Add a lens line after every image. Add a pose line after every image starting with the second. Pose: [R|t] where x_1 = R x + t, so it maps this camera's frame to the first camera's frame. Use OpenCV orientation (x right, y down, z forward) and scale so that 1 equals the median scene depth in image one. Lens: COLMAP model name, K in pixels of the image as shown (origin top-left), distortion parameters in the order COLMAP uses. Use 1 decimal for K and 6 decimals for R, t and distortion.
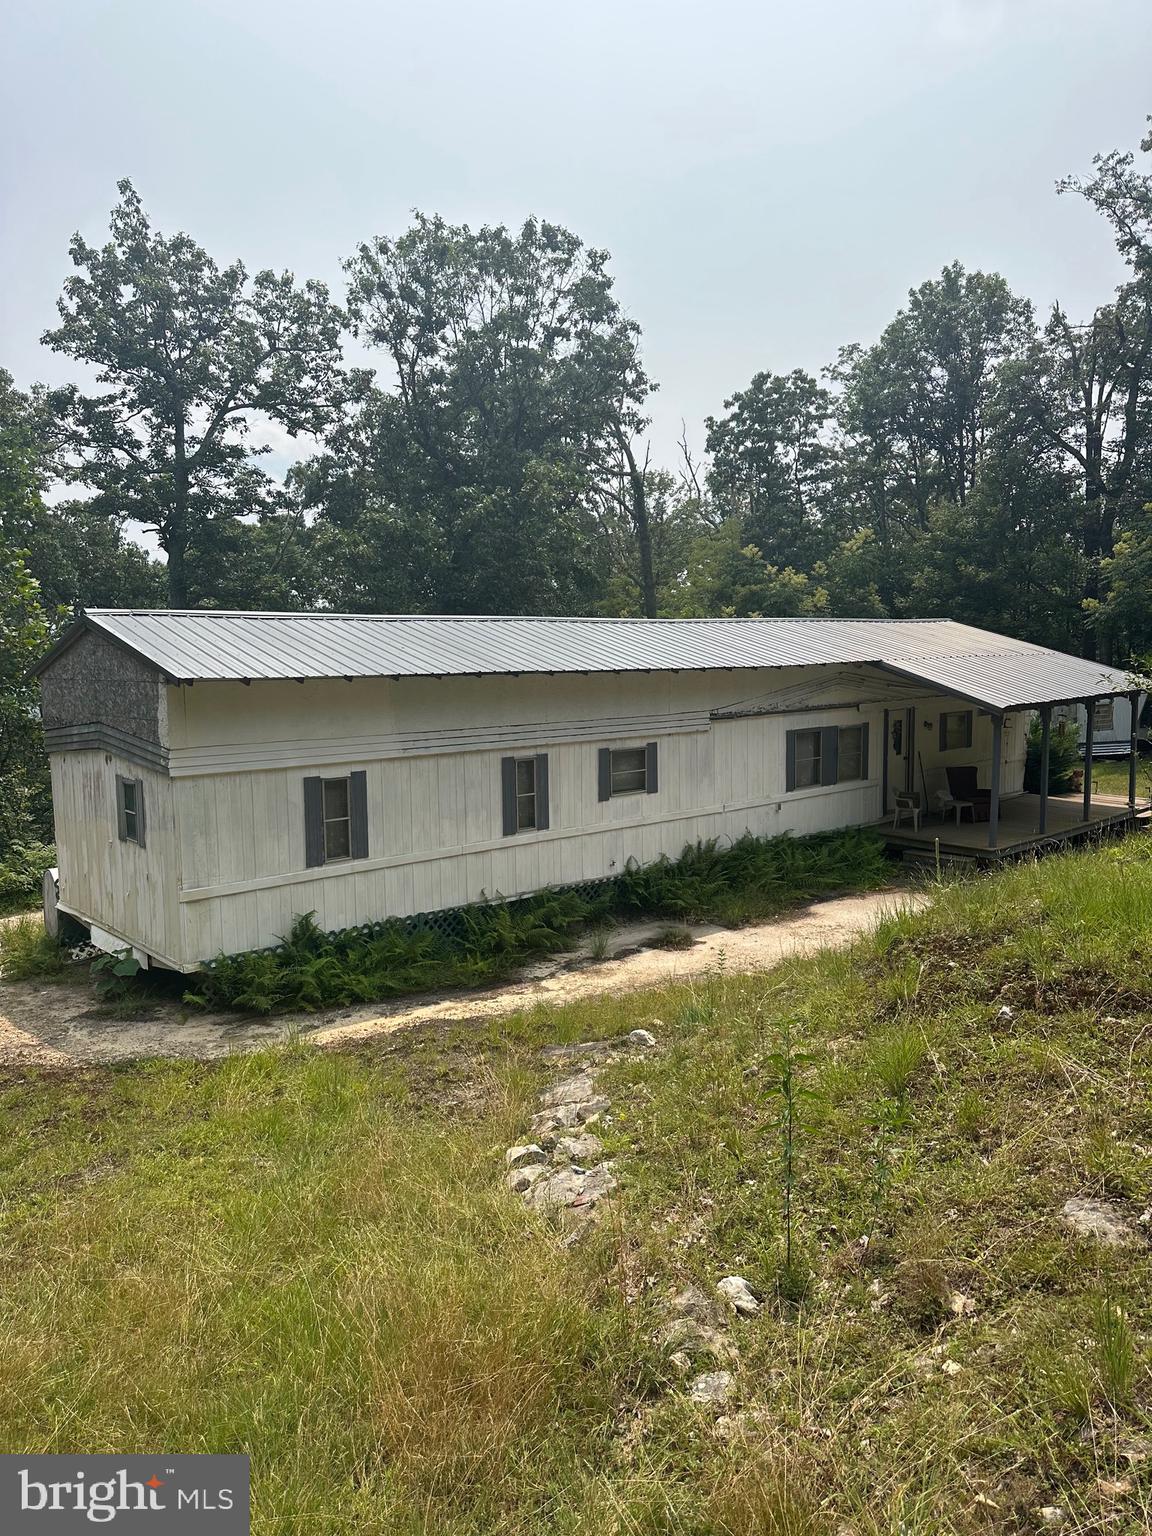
lens RADIAL K [[1074.9, 0, 578.0], [0, 1074.9, 769.0], [0, 0, 1]] dist [0.001308, -0.000123]
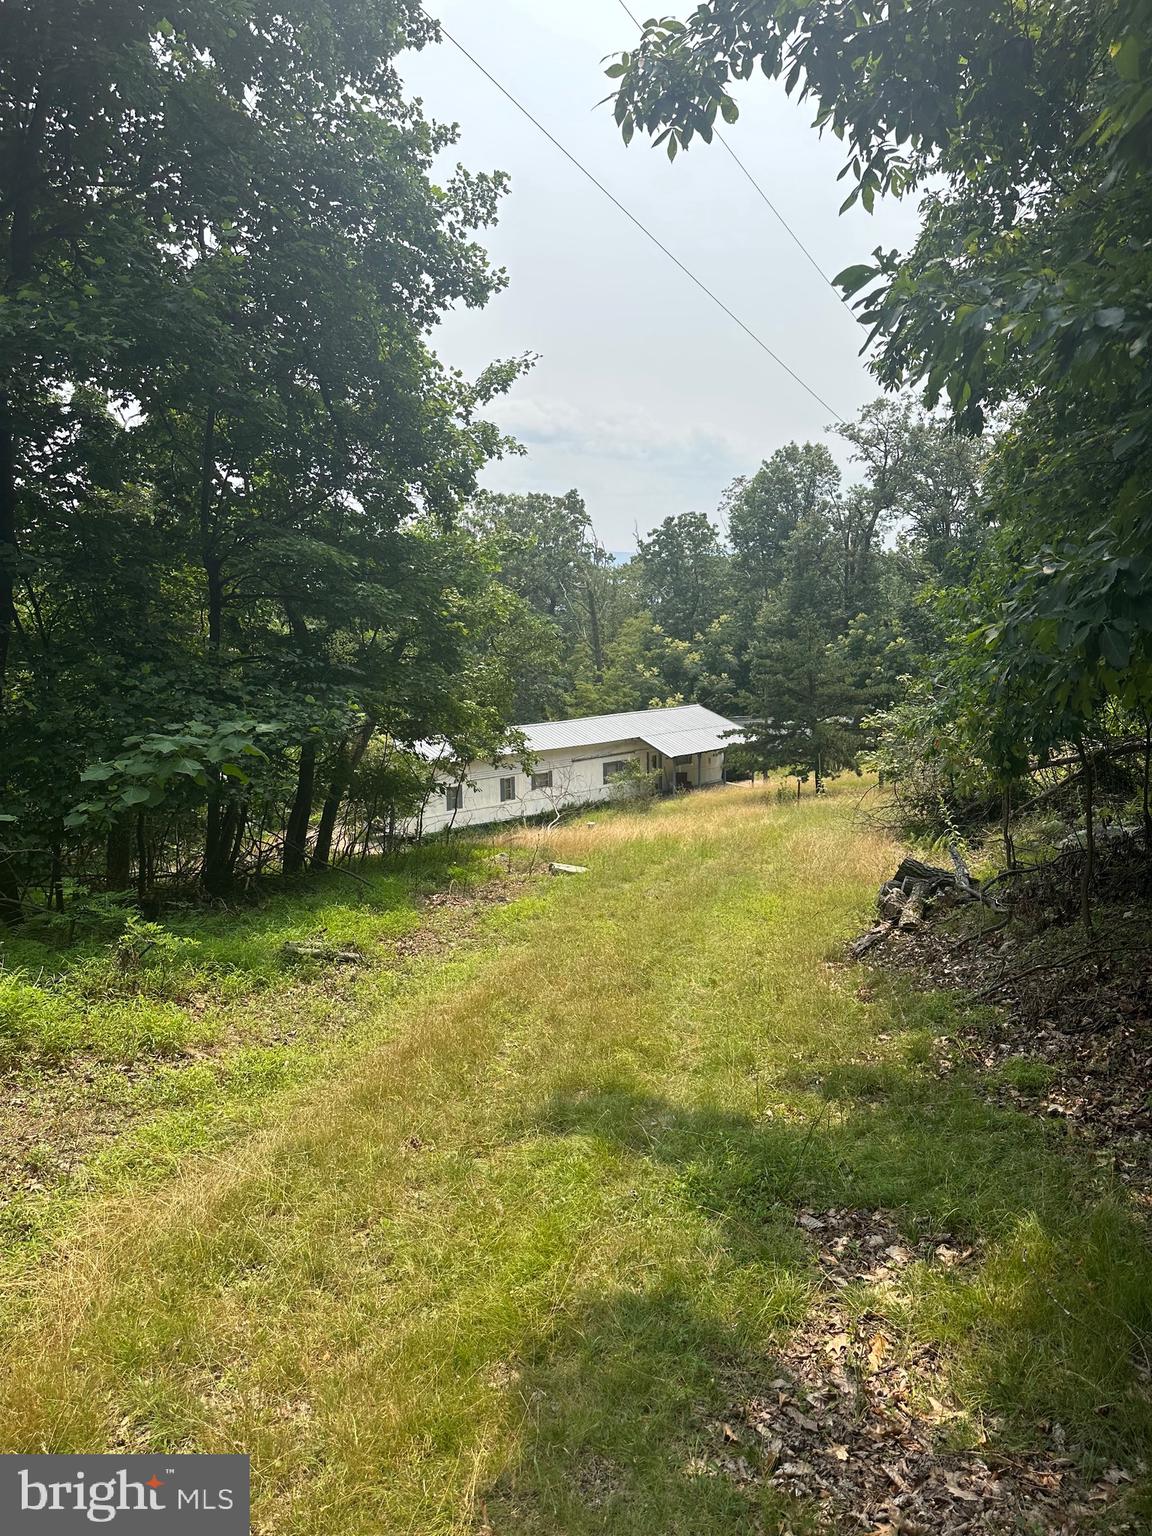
lens RADIAL K [[1074.9, 0, 574.8], [0, 1074.9, 768.1], [0, 0, 1]] dist [0.001308, -0.000123]
pose [[0.999172, -0.000766, -0.040674, 0.231304], [0.003096, 0.998355, 0.057244, -0.182468], [0.040563, -0.057322, 0.997531, -1.806038]]
